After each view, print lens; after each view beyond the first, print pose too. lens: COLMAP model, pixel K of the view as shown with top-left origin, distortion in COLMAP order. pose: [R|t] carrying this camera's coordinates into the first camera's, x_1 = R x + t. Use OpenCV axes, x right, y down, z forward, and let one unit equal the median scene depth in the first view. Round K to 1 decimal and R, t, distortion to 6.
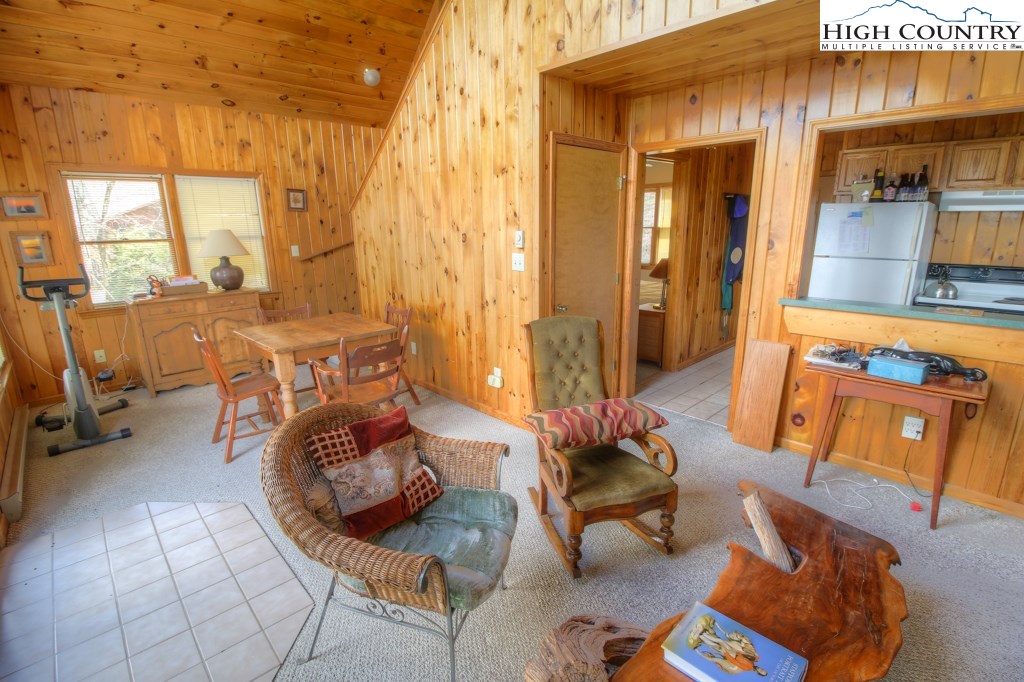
lens RADIAL K [[471.3, 0, 510.6], [0, 471.3, 338.6], [0, 0, 1]] dist [-0.003510, -0.011671]
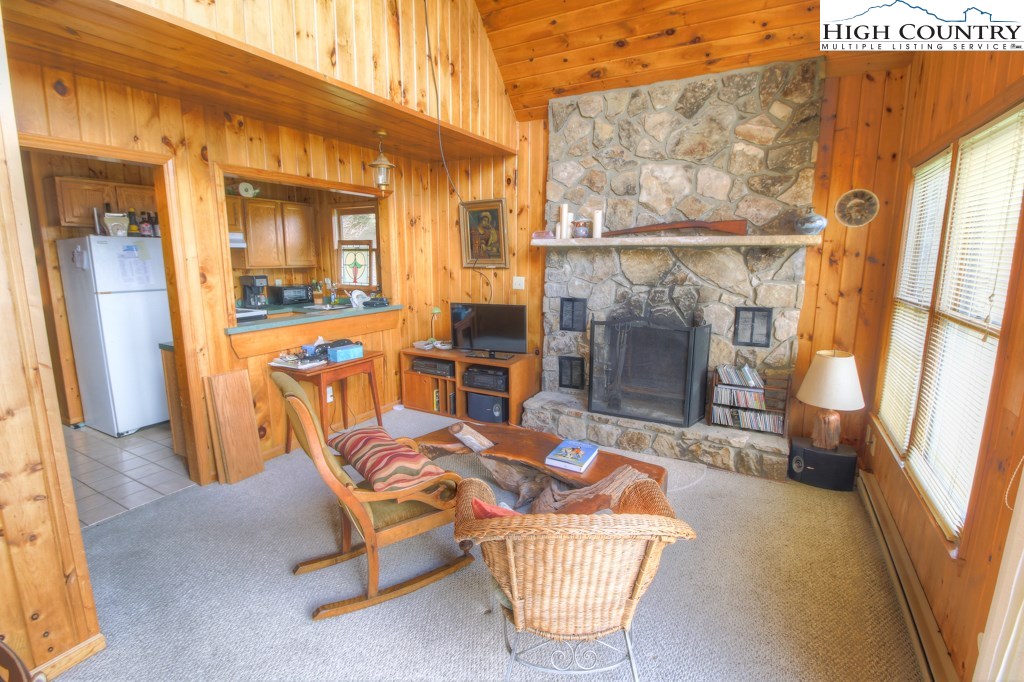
lens RADIAL K [[471.3, 0, 510.6], [0, 471.3, 339.0], [0, 0, 1]] dist [-0.003510, -0.011671]
pose [[-0.299940, -0.157128, 0.940929, -0.459833], [0.223350, 0.947360, 0.229400, -0.127688], [-0.927443, 0.278963, -0.249057, 0.542614]]
